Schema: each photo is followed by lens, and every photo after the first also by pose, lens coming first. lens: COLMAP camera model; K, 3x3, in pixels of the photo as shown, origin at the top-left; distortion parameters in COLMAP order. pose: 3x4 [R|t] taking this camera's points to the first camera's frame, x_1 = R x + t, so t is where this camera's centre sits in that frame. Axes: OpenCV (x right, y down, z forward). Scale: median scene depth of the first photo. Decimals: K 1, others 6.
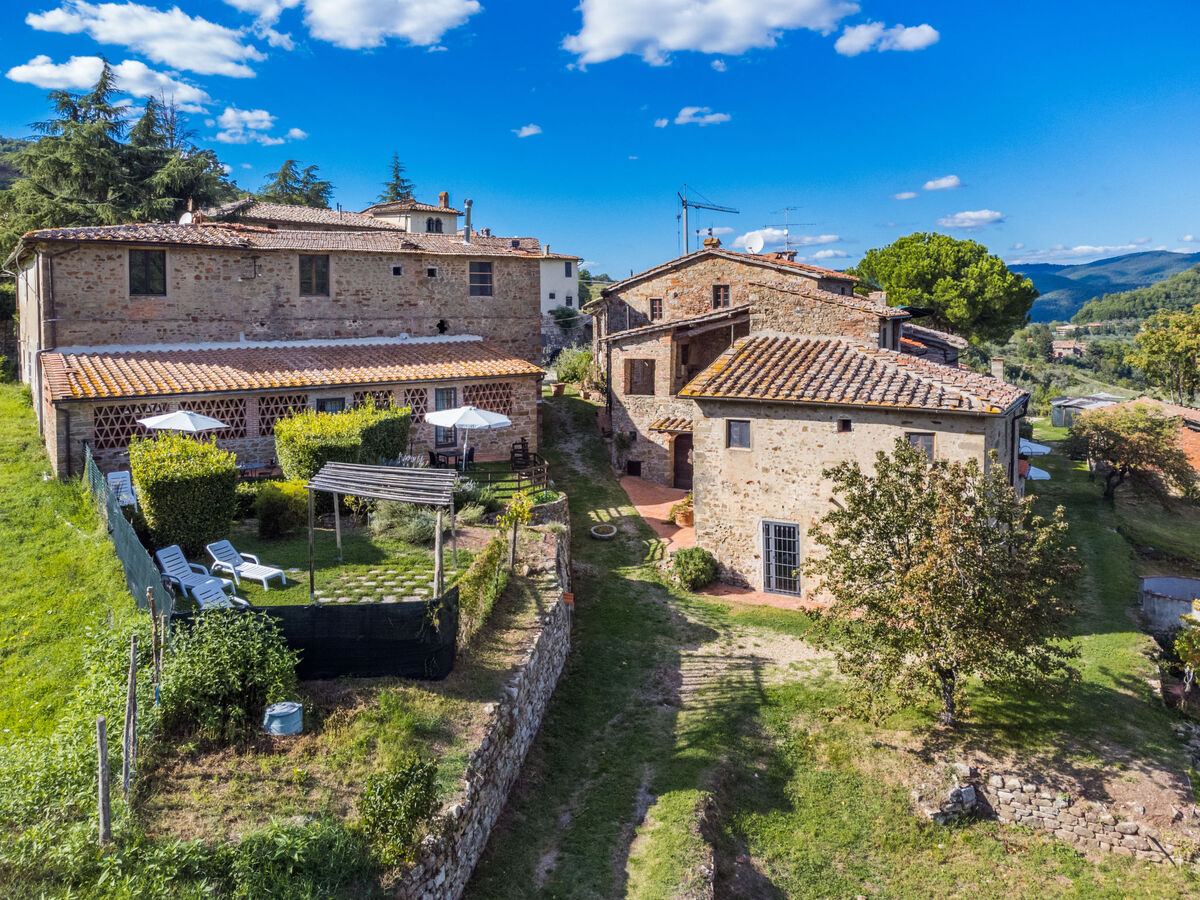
lens RADIAL K [[898.8, 0, 609.5], [0, 898.8, 326.3], [0, 0, 1]] dist [0.019020, -0.012879]
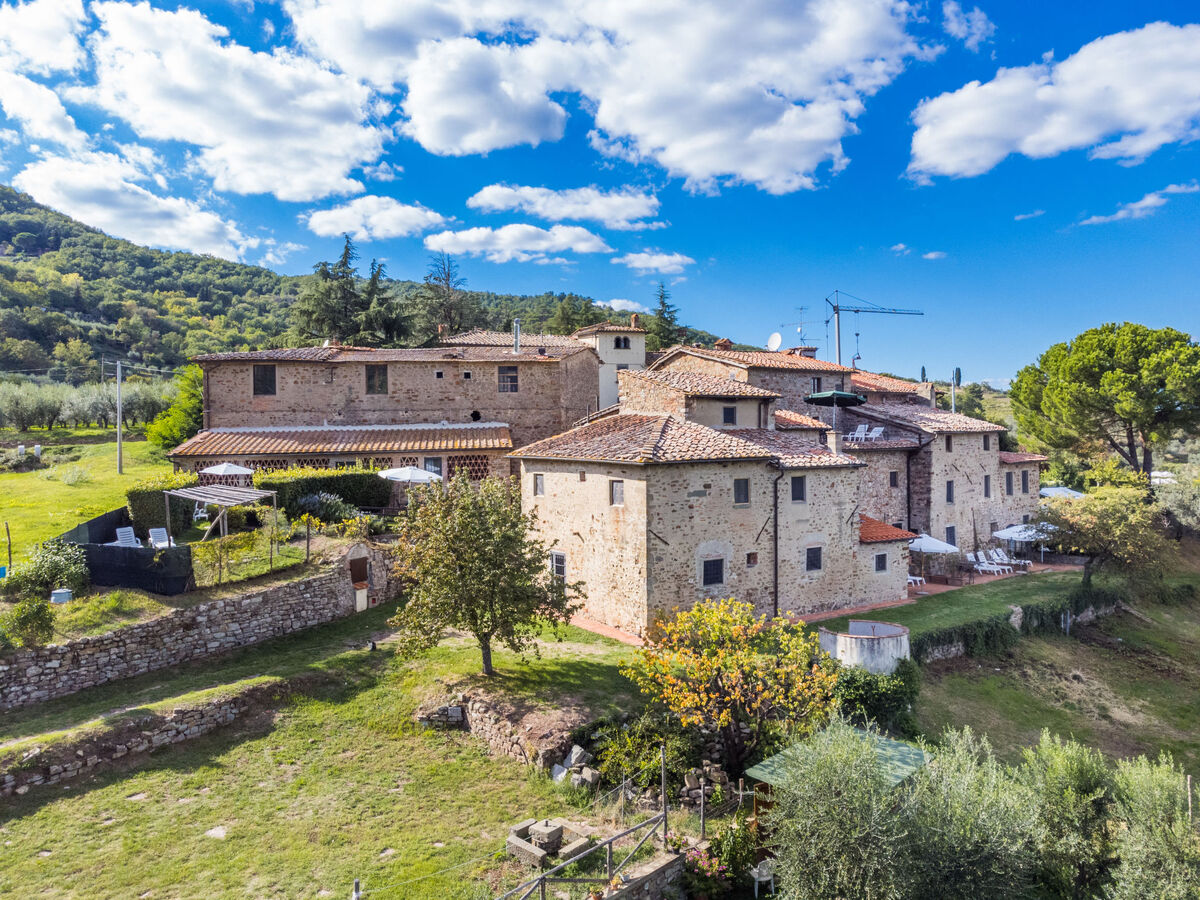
lens RADIAL K [[856.7, 0, 594.8], [0, 856.7, 440.7], [0, 0, 1]] dist [0.009188, 0.014159]
pose [[0.904132, -0.002880, -0.427245, 0.560893], [0.001351, 0.999992, -0.003882, 0.045576], [0.427252, 0.002932, 0.904128, -0.062720]]
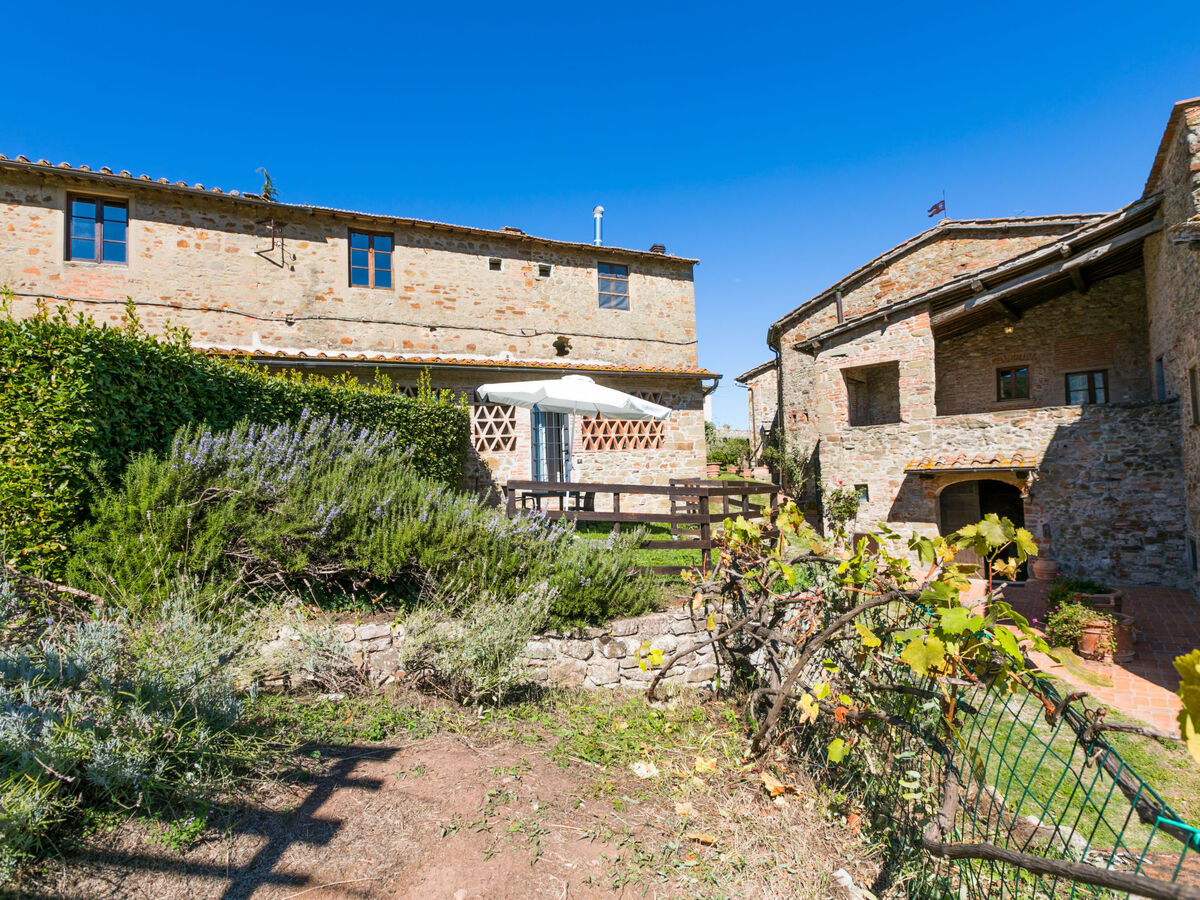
lens RADIAL K [[629.0, 0, 606.3], [0, 629.0, 446.0], [0, 0, 1]] dist [0.007889, -0.000193]
pose [[0.985674, -0.031343, -0.165723, -0.078623], [0.022266, 0.998163, -0.056348, 0.118573], [0.167185, 0.051851, 0.984561, 0.577696]]
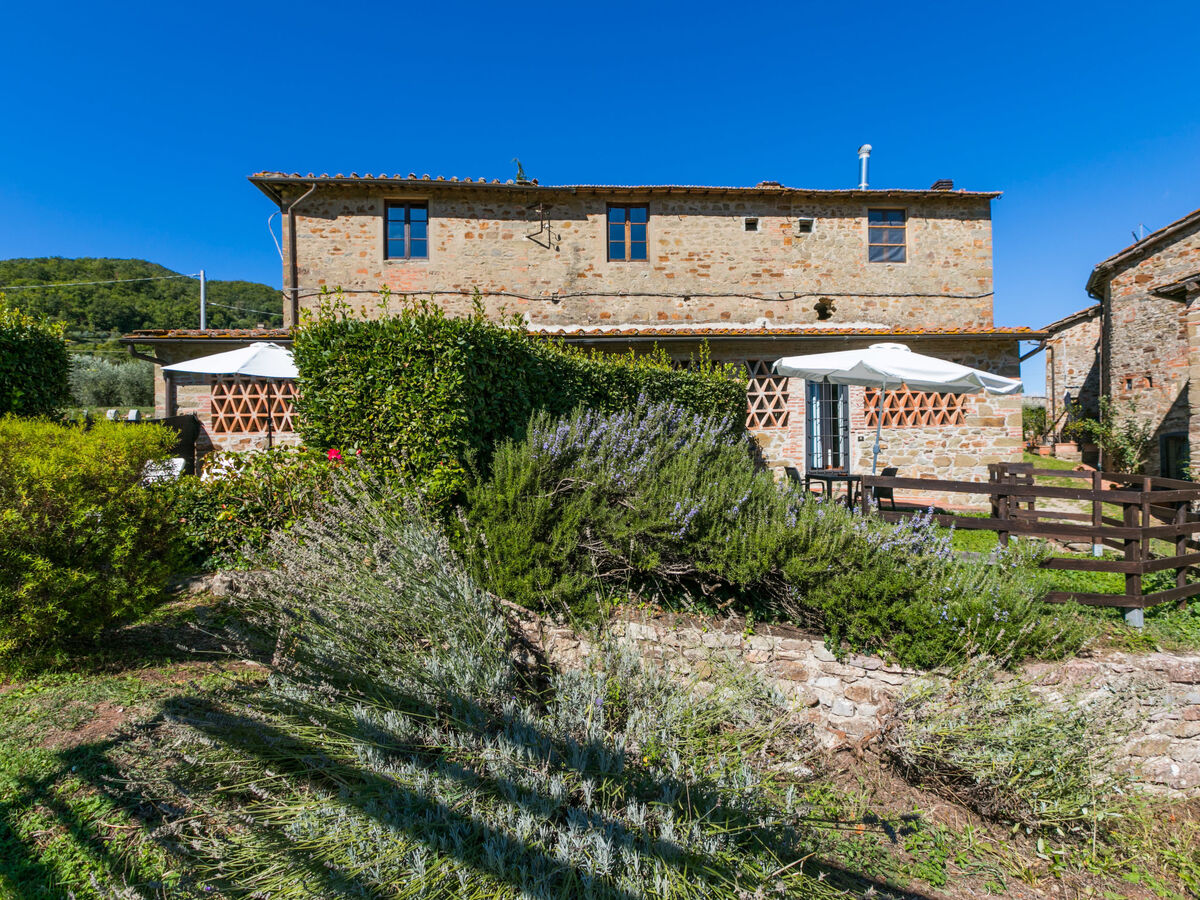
lens RADIAL K [[636.0, 0, 598.4], [0, 636.0, 448.4], [0, 0, 1]] dist [0.006303, 0.000727]
pose [[0.861942, -0.002885, -0.506999, -0.104128], [-0.000601, 0.999977, -0.006712, 0.113918], [0.507007, 0.006091, 0.861920, 0.583789]]
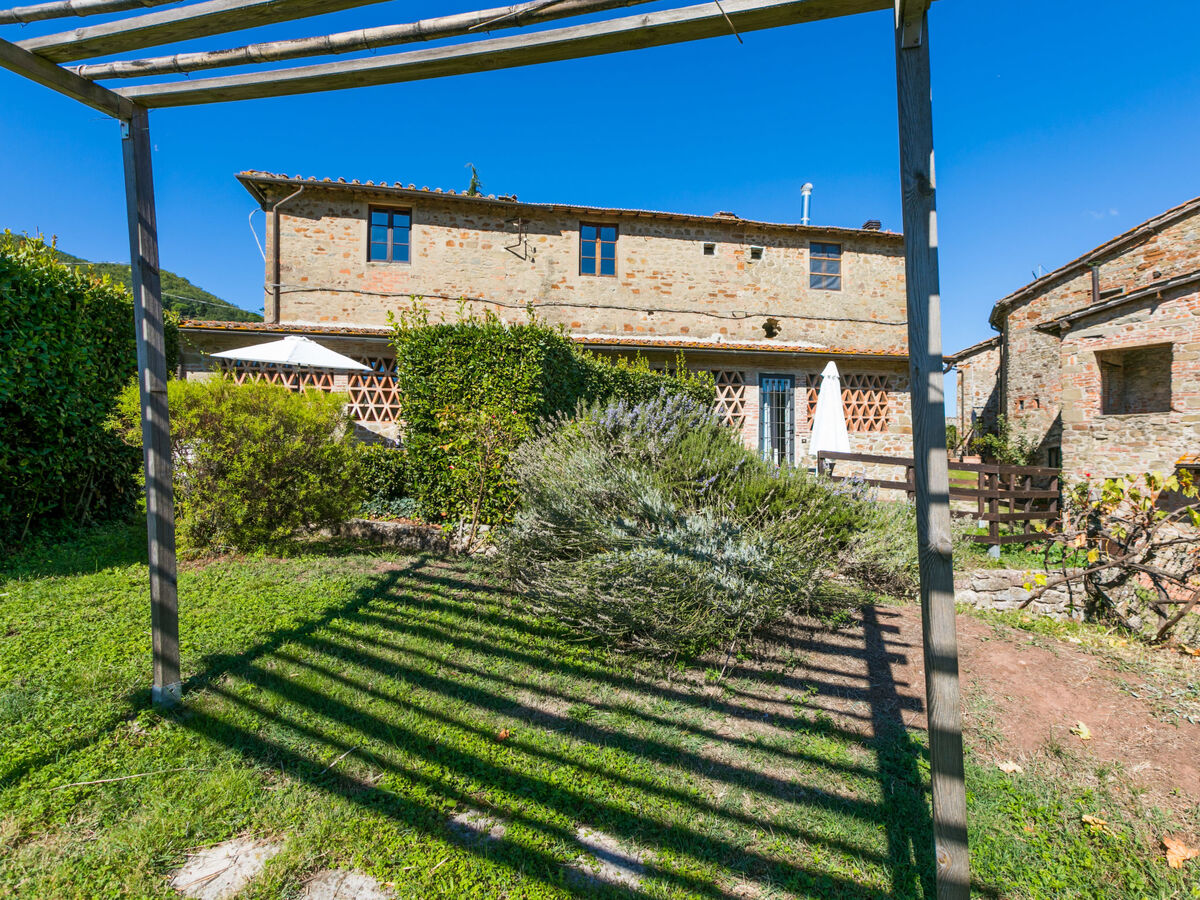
lens RADIAL K [[636.0, 0, 610.2], [0, 636.0, 445.4], [0, 0, 1]] dist [0.006303, 0.000727]
pose [[0.912679, 0.012051, -0.408498, -0.103607], [-0.024654, 0.999368, -0.025599, 0.121860], [0.407932, 0.033435, 0.912400, 0.538750]]
